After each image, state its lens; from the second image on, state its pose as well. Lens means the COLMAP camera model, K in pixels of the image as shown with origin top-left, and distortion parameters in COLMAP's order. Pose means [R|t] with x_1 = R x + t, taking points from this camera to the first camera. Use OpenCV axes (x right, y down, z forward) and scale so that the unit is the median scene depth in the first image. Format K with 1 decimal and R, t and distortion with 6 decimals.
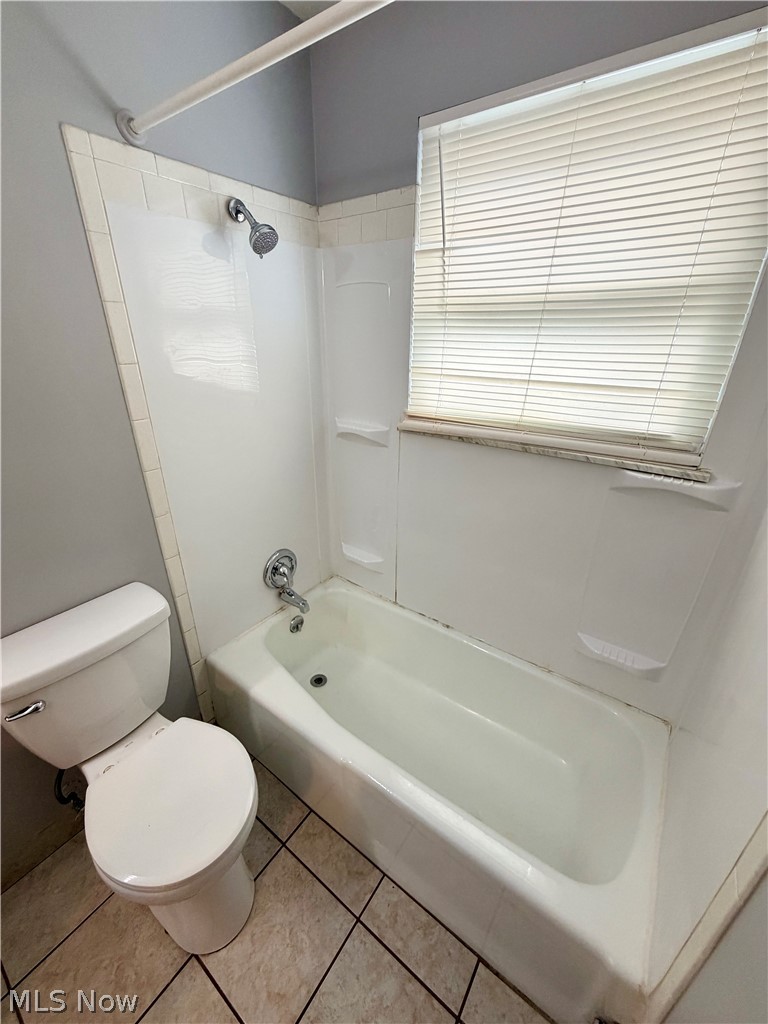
lens RADIAL K [[408.2, 0, 383.9], [0, 408.2, 509.7], [0, 0, 1]] dist [0.007095, -0.000107]
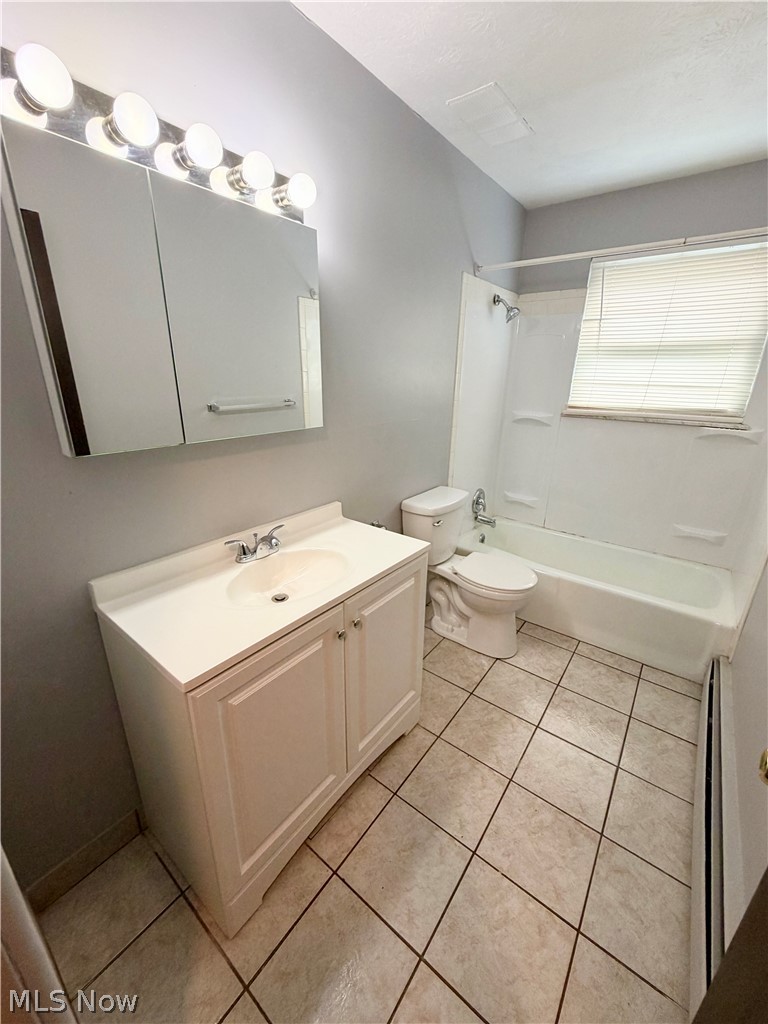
lens RADIAL K [[408.2, 0, 385.4], [0, 408.2, 510.0], [0, 0, 1]] dist [0.007095, -0.000107]
pose [[0.999731, 0.019892, -0.011892, -0.840984], [-0.020850, 0.996018, -0.086677, 0.460674], [0.010120, 0.086901, 0.996166, -0.877641]]
